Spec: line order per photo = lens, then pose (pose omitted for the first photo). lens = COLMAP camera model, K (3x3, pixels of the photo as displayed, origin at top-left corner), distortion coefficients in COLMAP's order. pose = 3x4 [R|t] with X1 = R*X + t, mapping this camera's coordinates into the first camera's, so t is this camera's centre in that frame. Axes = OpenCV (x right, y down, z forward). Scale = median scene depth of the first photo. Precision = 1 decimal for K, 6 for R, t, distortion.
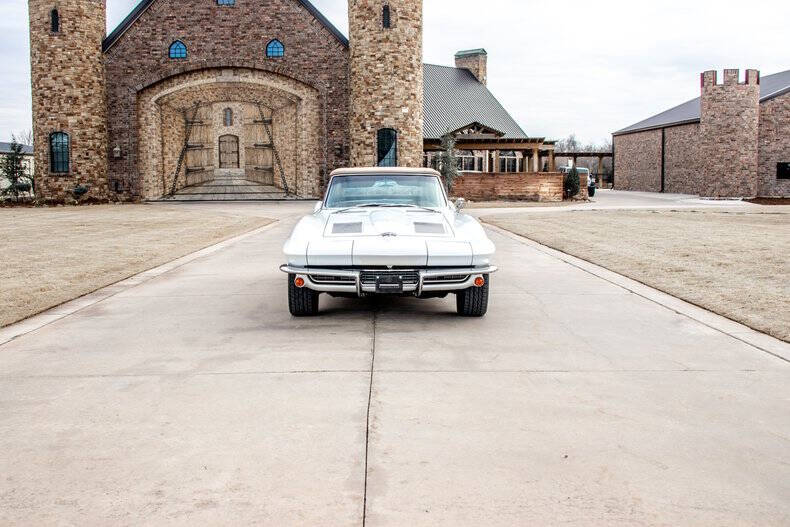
lens RADIAL K [[844.4, 0, 383.6], [0, 844.4, 263.5], [0, 0, 1]] dist [-0.127598, 0.120085]
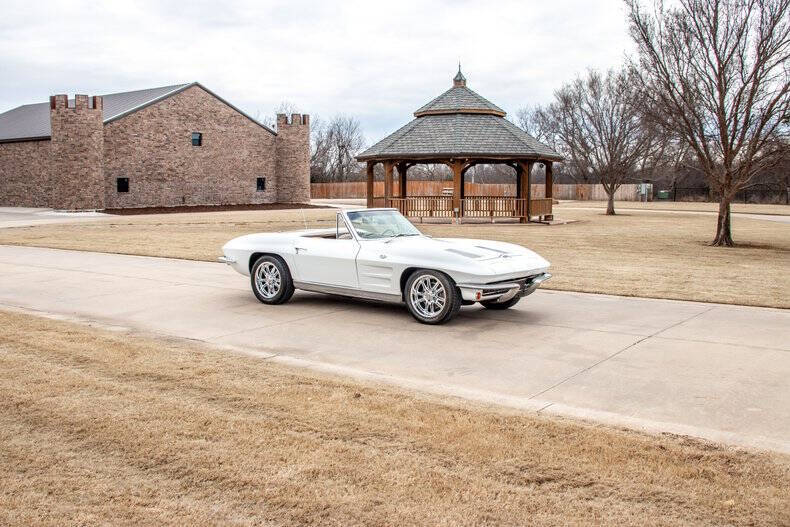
lens RADIAL K [[791.9, 0, 384.2], [0, 791.9, 264.3], [0, 0, 1]] dist [-0.141256, 0.140563]
pose [[0.604708, -0.074294, 0.792975, -0.184040], [0.076911, 0.996434, 0.034705, -0.012966], [-0.792725, 0.040002, 0.608265, 0.054327]]
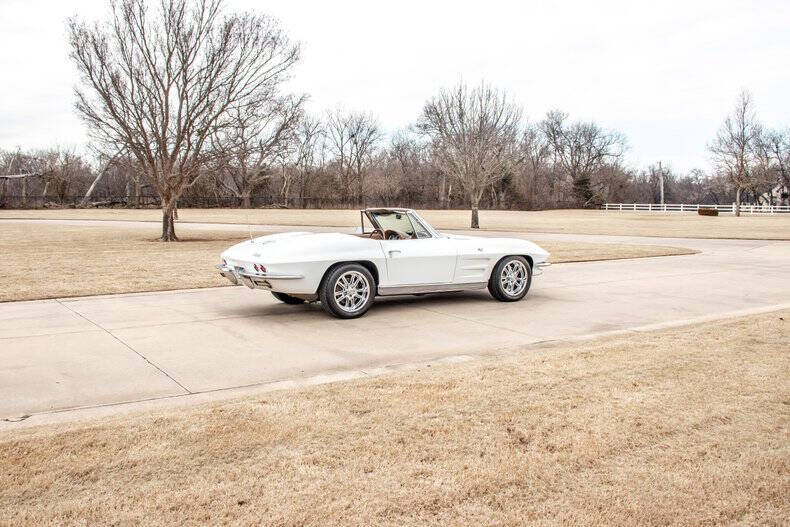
lens RADIAL K [[727.5, 0, 391.2], [0, 727.5, 266.3], [0, 0, 1]] dist [-0.156556, 0.161844]
pose [[-0.543505, -0.081770, 0.835414, -0.184285], [0.084586, 0.984843, 0.151427, -0.037918], [-0.835133, 0.152966, -0.528350, 0.319752]]
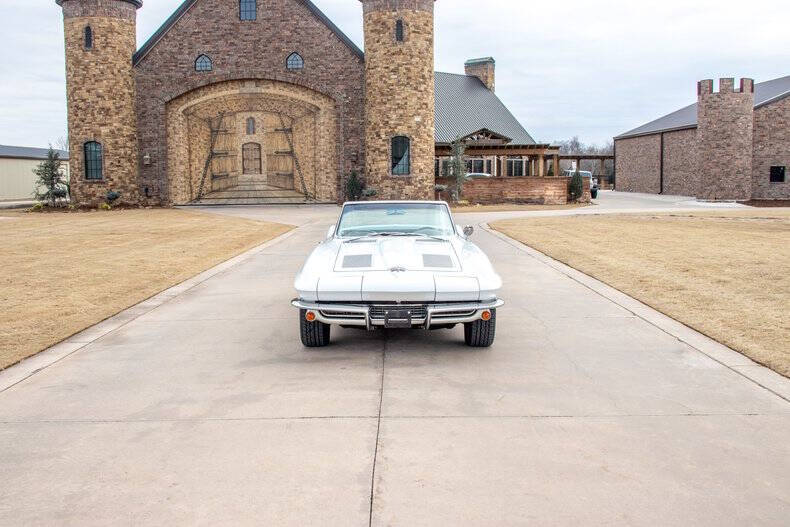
lens RADIAL K [[791.9, 0, 384.2], [0, 791.9, 264.3], [0, 0, 1]] dist [-0.141256, 0.140563]
pose [[0.999831, -0.002674, -0.018165, 0.001164], [0.002828, 0.999960, 0.008438, -0.007606], [0.018141, -0.008488, 0.999799, 0.006072]]
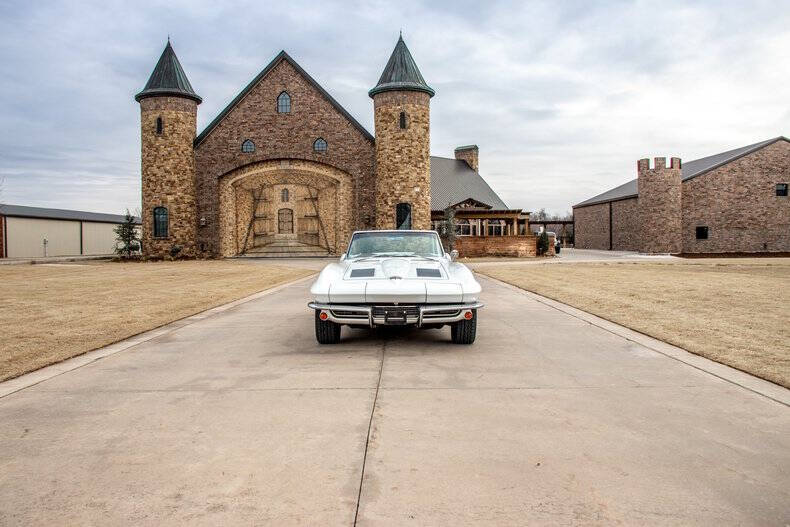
lens RADIAL K [[629.6, 0, 387.6], [0, 629.6, 263.2], [0, 0, 1]] dist [-0.162228, 0.137808]
pose [[0.999691, -0.003801, -0.024553, 0.002727], [0.002156, 0.997773, -0.066672, 0.000969], [0.024752, 0.066599, 0.997473, 0.010987]]
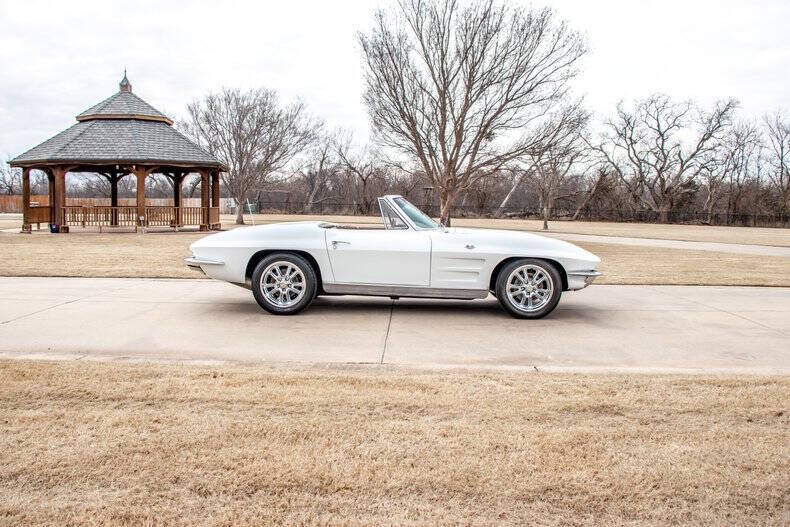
lens RADIAL K [[727.5, 0, 391.2], [0, 727.5, 266.3], [0, 0, 1]] dist [-0.156556, 0.161844]
pose [[0.041062, -0.078300, 0.996084, -0.186908], [0.090433, 0.993124, 0.074340, -0.017525], [-0.995056, 0.087027, 0.047860, 0.192913]]
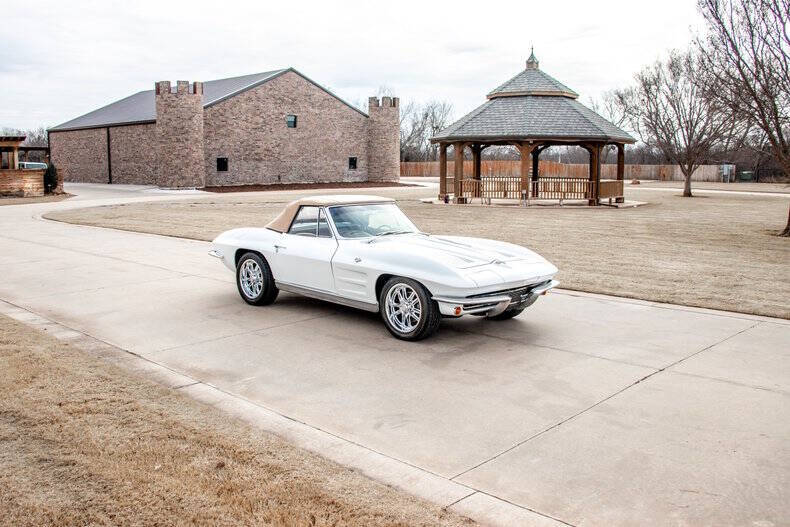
lens RADIAL K [[727.5, 0, 391.2], [0, 727.5, 266.3], [0, 0, 1]] dist [-0.156556, 0.161844]
pose [[0.700320, -0.095412, 0.707423, -0.131308], [0.067478, 0.995438, 0.067456, -0.017155], [-0.710632, 0.000495, 0.703564, 0.058367]]
